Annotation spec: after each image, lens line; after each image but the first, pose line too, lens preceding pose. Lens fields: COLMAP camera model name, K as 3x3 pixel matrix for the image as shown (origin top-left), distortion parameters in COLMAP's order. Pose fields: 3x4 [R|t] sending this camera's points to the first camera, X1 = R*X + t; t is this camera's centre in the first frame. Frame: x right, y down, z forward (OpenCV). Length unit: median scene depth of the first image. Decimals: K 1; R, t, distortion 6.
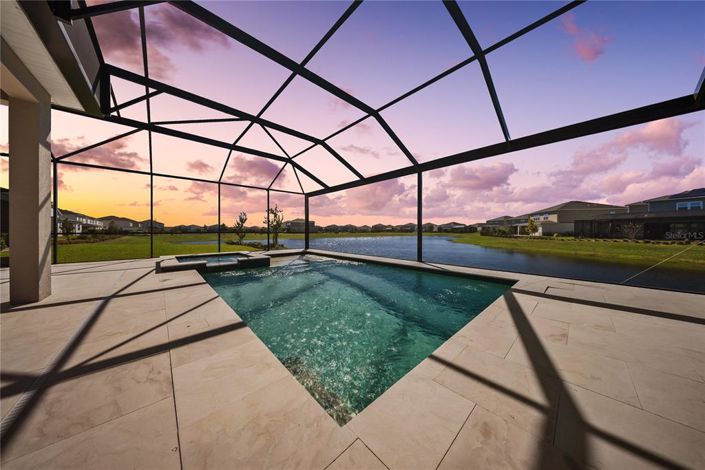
lens RADIAL K [[207.7, 0, 353.0], [0, 207.7, 233.8], [0, 0, 1]] dist [-0.001333, -0.000262]
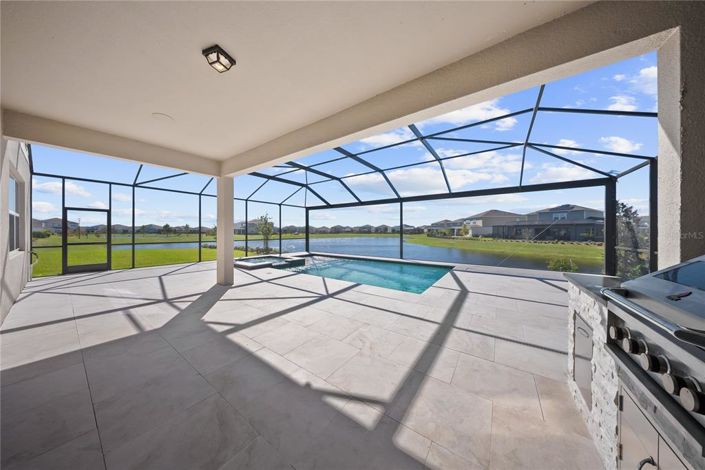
lens RADIAL K [[207.7, 0, 351.2], [0, 207.7, 232.8], [0, 0, 1]] dist [-0.001333, -0.000262]
pose [[0.978483, 0.000548, 0.206325, -0.073071], [0.000776, 0.999980, -0.006332, -0.010053], [-0.206324, 0.006356, 0.978463, -0.091840]]
